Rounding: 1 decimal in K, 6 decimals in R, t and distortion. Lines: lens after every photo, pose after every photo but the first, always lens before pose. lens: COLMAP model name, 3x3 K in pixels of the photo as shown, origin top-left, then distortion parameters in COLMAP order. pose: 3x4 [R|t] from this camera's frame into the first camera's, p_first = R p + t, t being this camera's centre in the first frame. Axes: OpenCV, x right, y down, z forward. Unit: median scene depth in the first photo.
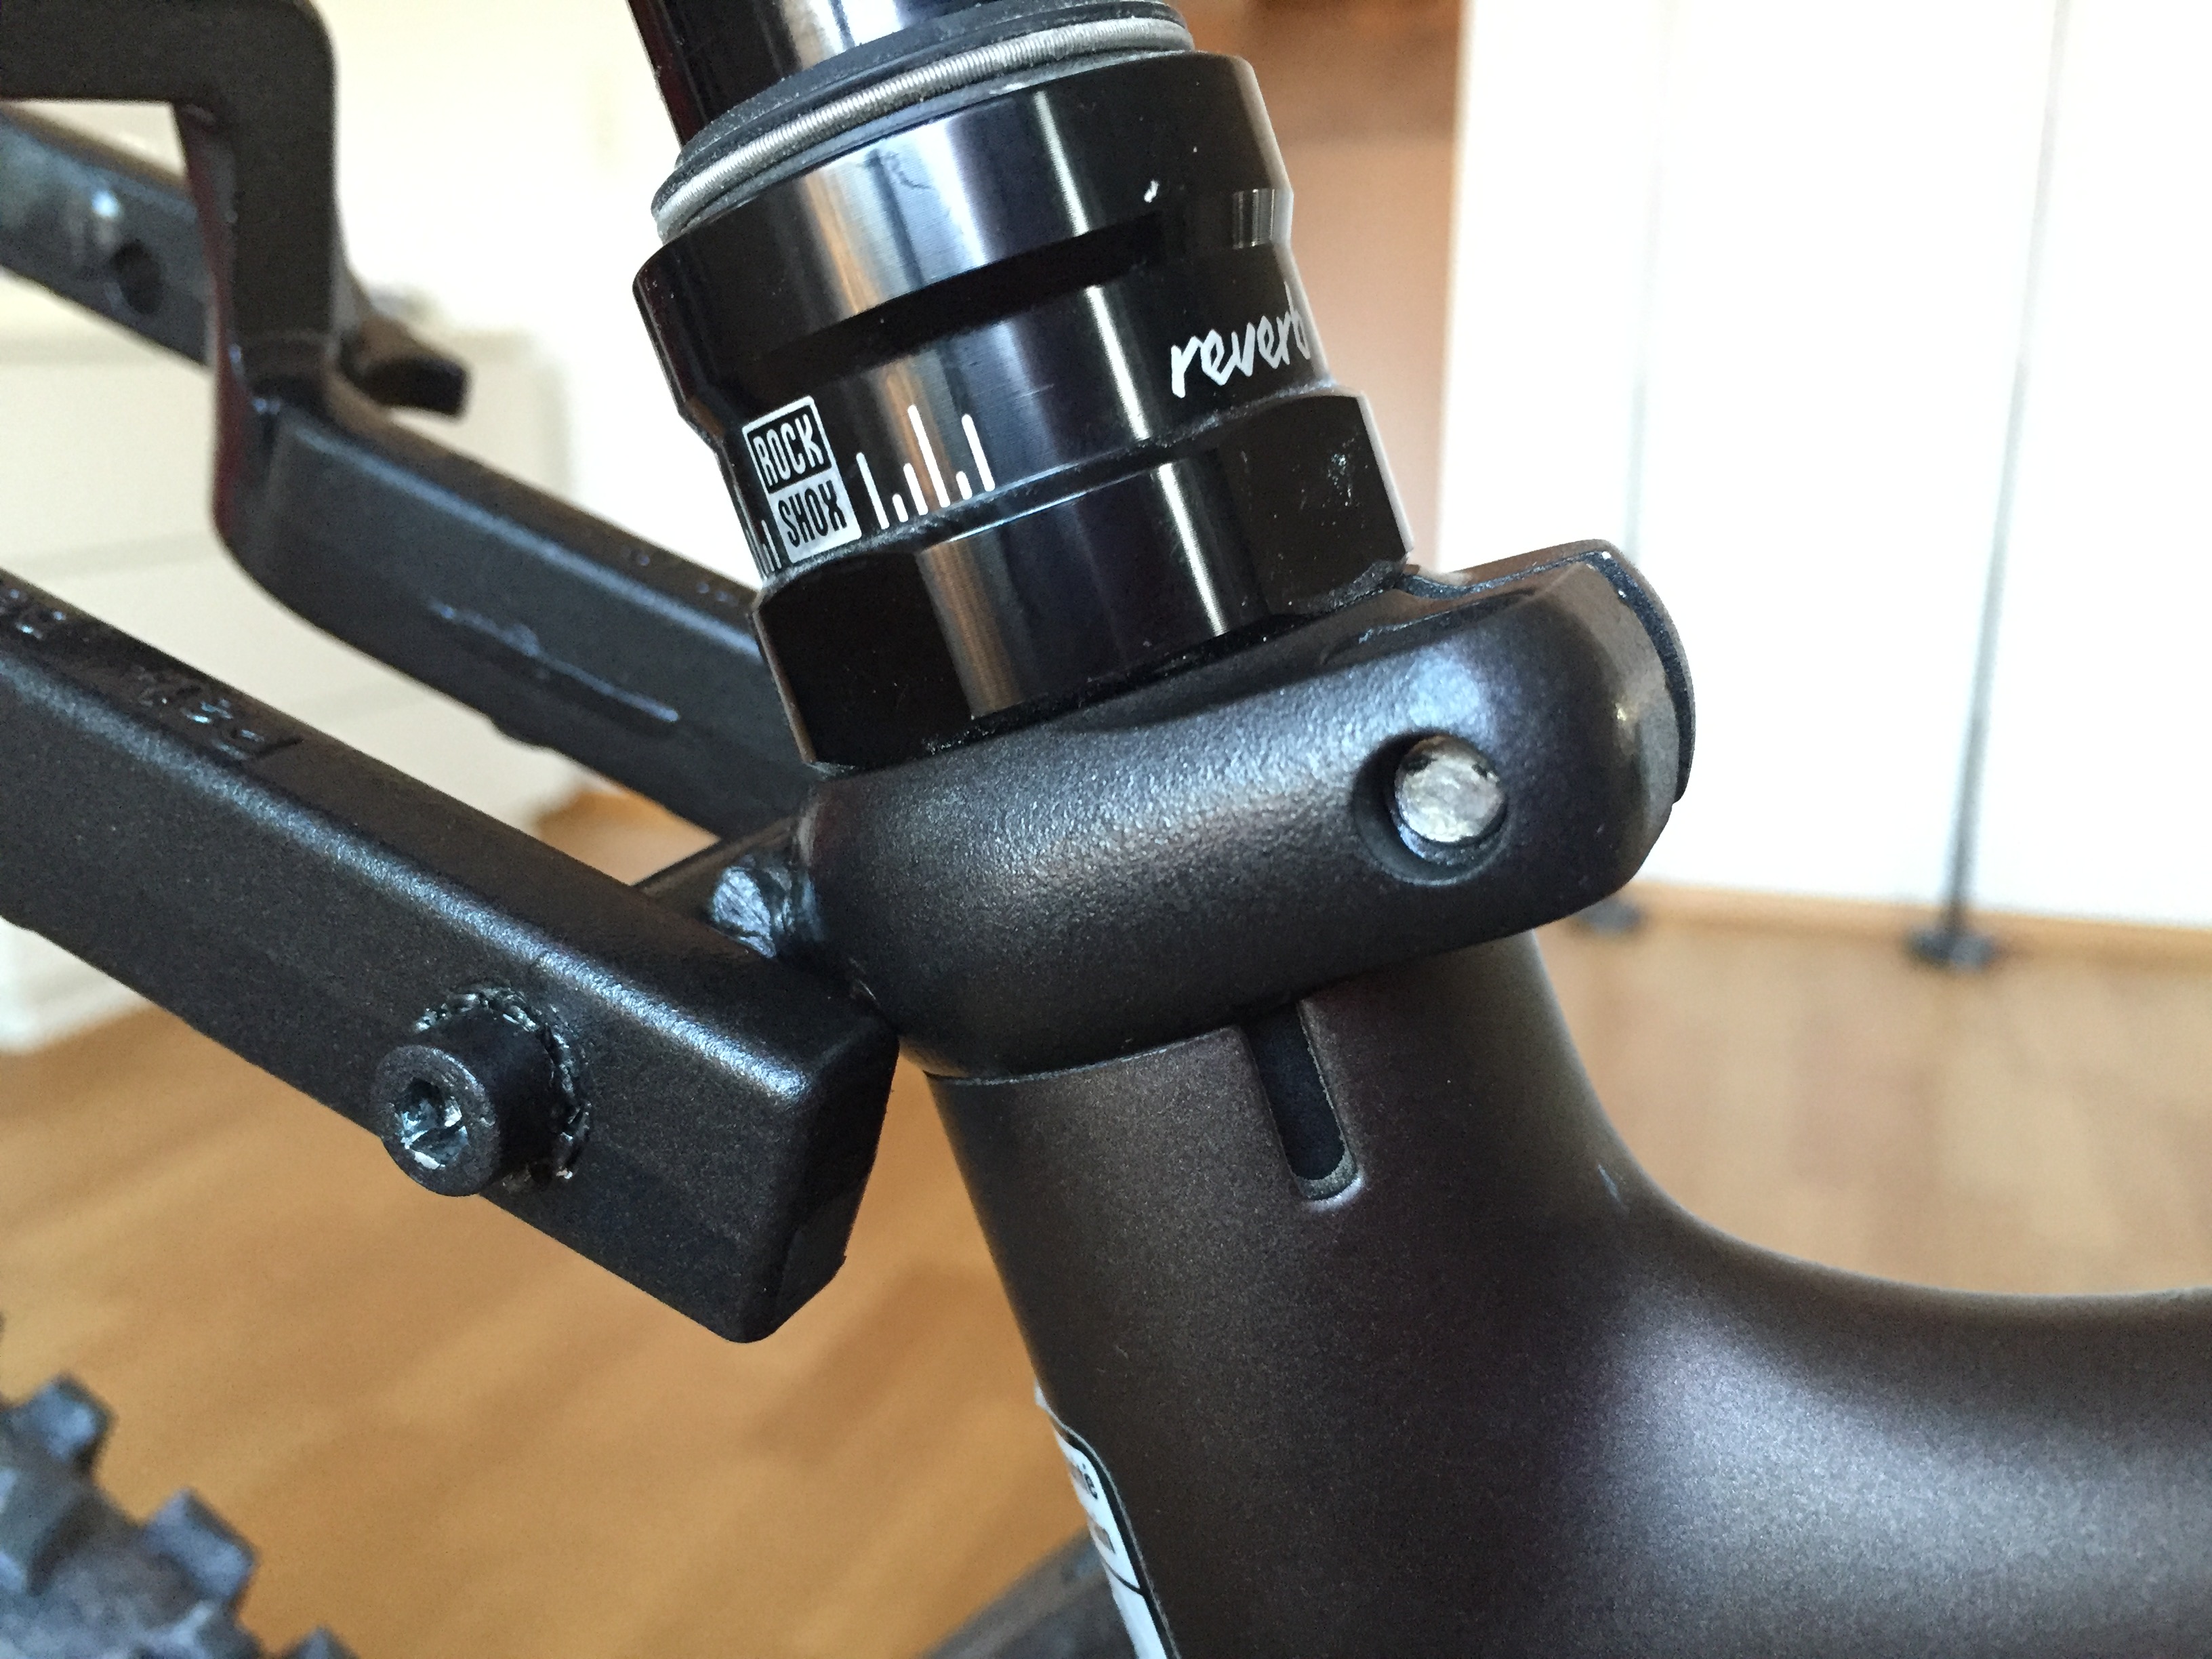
lens RADIAL K [[1861.0, 0, 1106.0], [0, 1861.0, 829.5], [0, 0, 1]] dist [-0.078018, -0.001016]
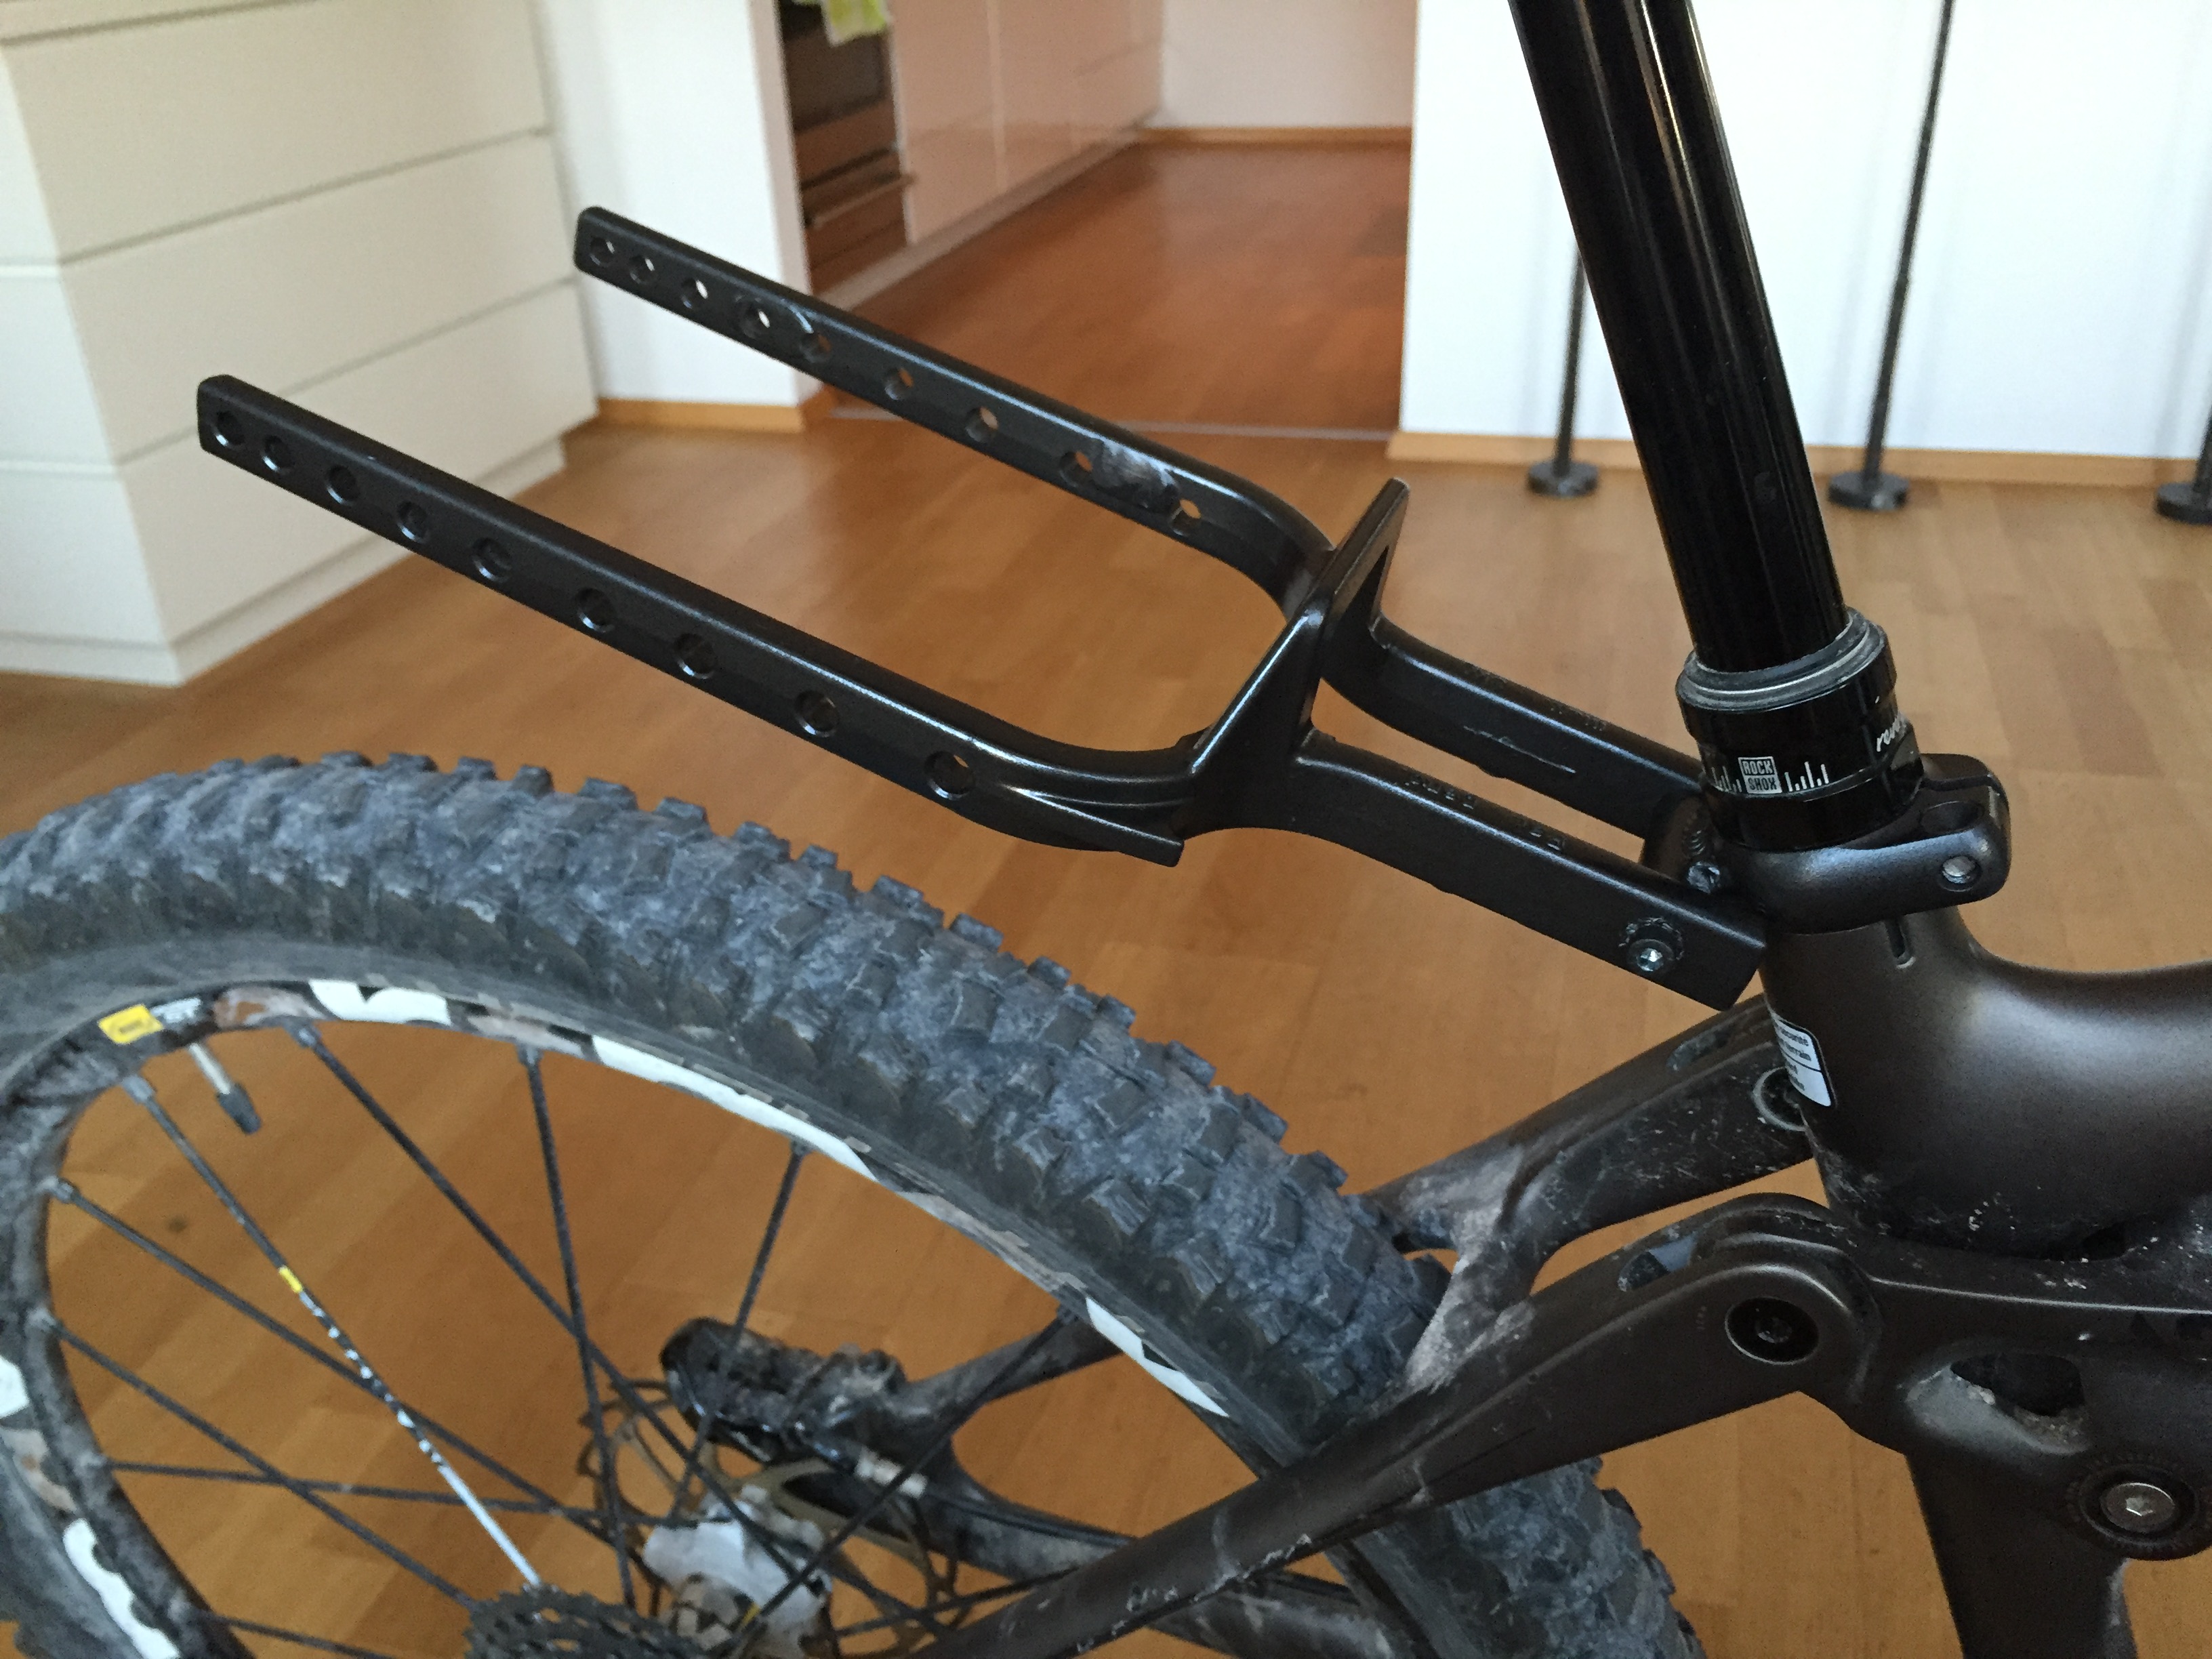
lens RADIAL K [[1861.0, 0, 1106.0], [0, 1861.0, 829.5], [0, 0, 1]] dist [-0.078018, -0.001016]
pose [[0.996424, -0.070833, 0.046056, -1.365718], [0.057183, 0.966669, 0.249564, -0.897660], [-0.062198, -0.246038, 0.967263, -1.997451]]
